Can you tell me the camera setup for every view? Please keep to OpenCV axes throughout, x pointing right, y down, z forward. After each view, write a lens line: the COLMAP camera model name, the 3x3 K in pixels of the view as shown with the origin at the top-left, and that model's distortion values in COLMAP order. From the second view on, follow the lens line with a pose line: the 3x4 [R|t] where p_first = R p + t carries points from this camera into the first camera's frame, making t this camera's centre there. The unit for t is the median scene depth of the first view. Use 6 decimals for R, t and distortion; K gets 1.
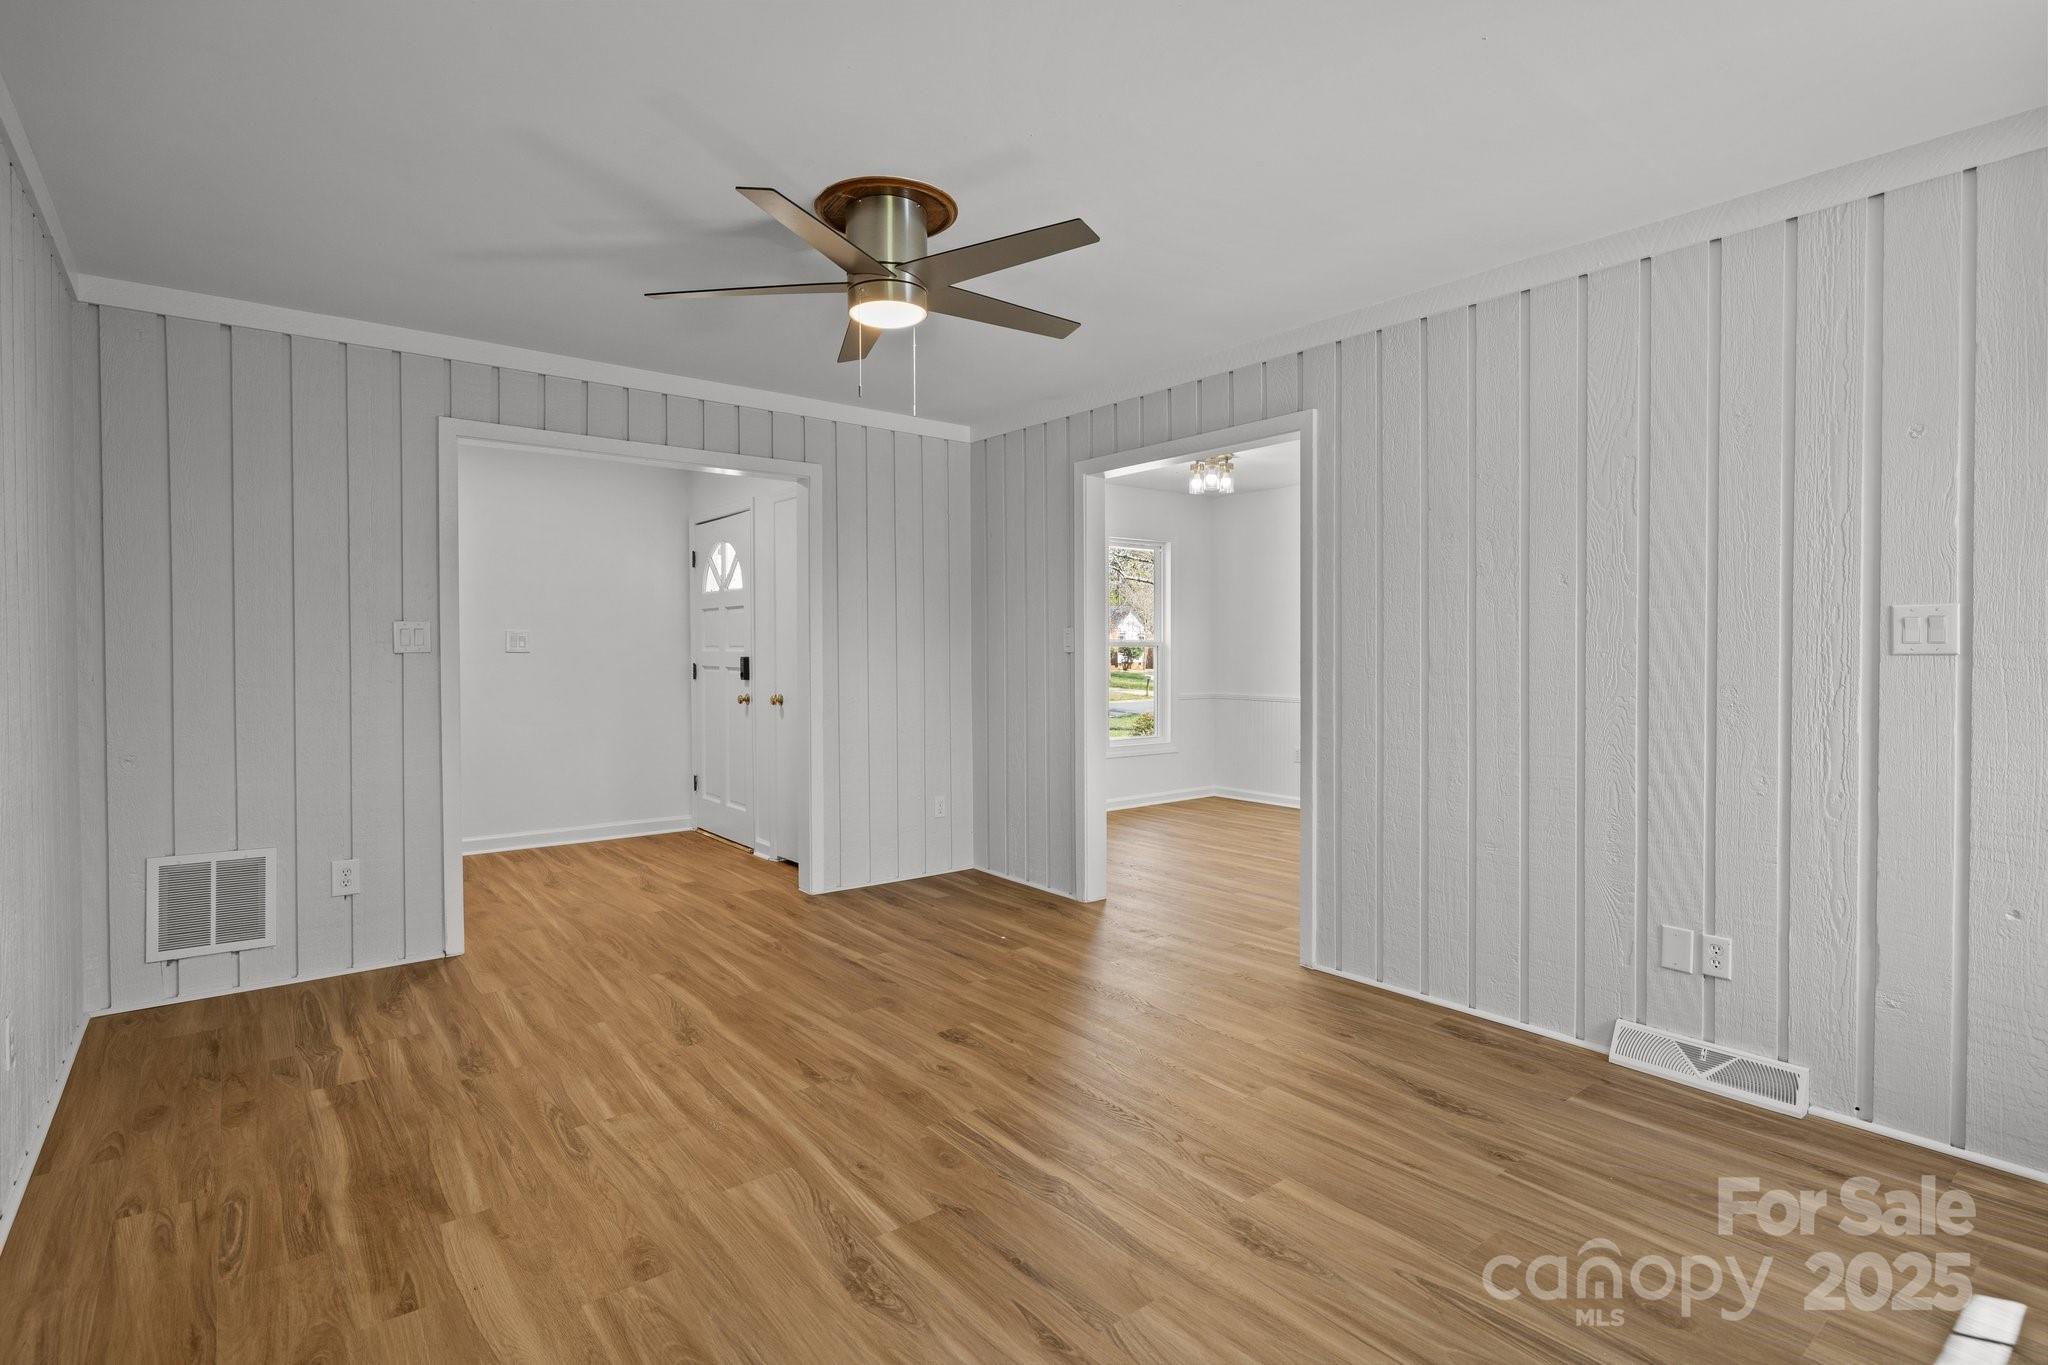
lens RADIAL K [[1009.4, 0, 1017.6], [0, 1009.4, 651.7], [0, 0, 1]] dist [0.005197, 0.000263]
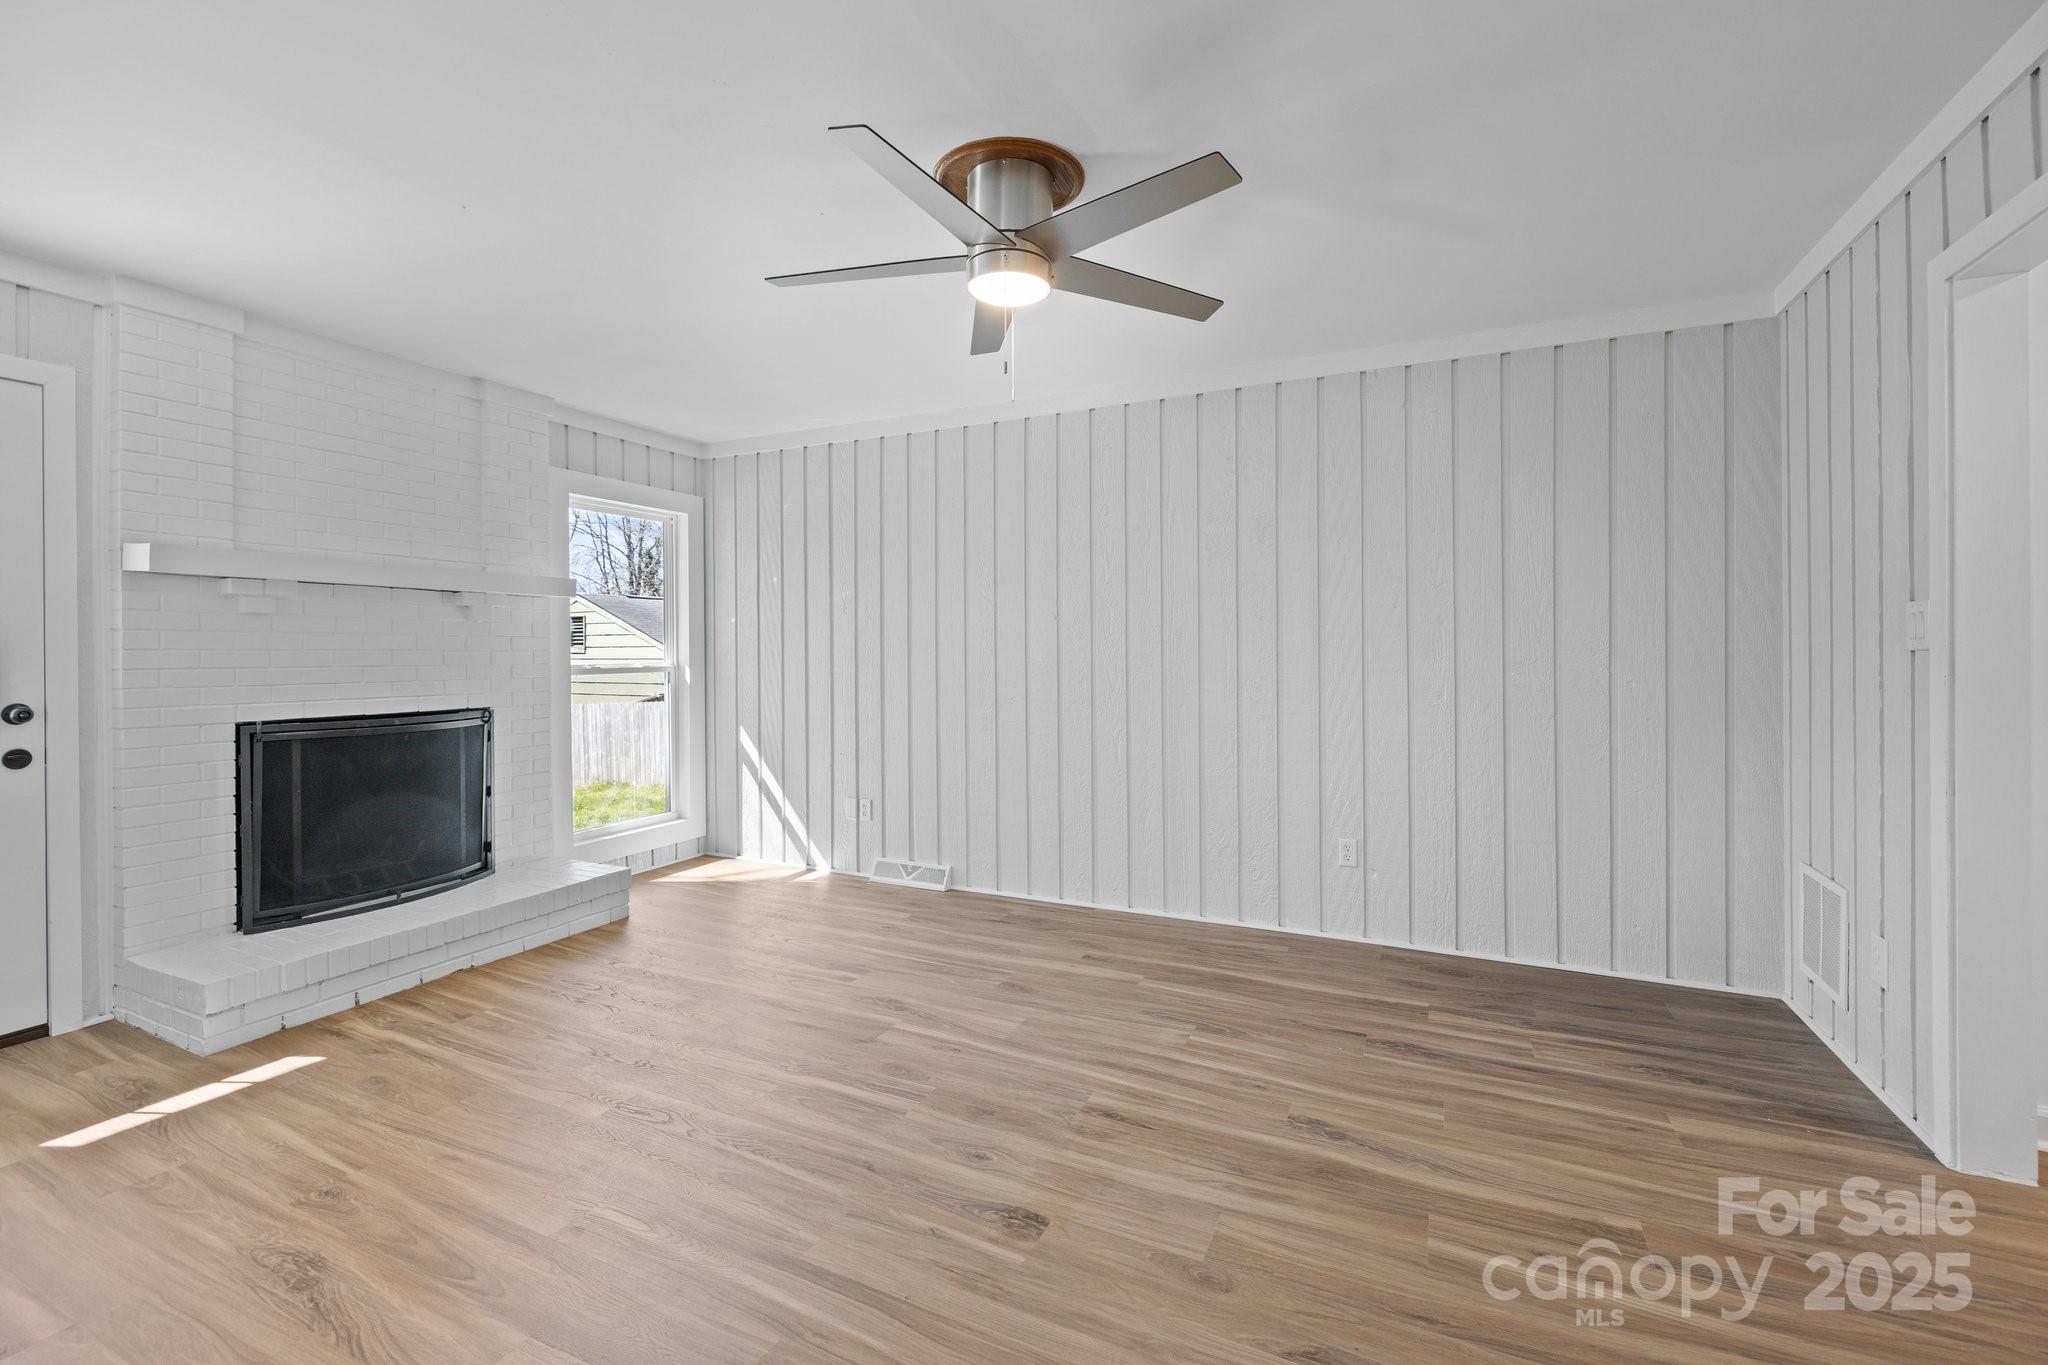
lens RADIAL K [[859.9, 0, 1015.7], [0, 859.9, 660.8], [0, 0, 1]] dist [-0.002060, 0.000234]
pose [[-0.900148, 0.006895, -0.435530, 0.174831], [0.001243, 0.999911, 0.013261, -0.000975], [0.435582, 0.011396, -0.900077, 1.402819]]
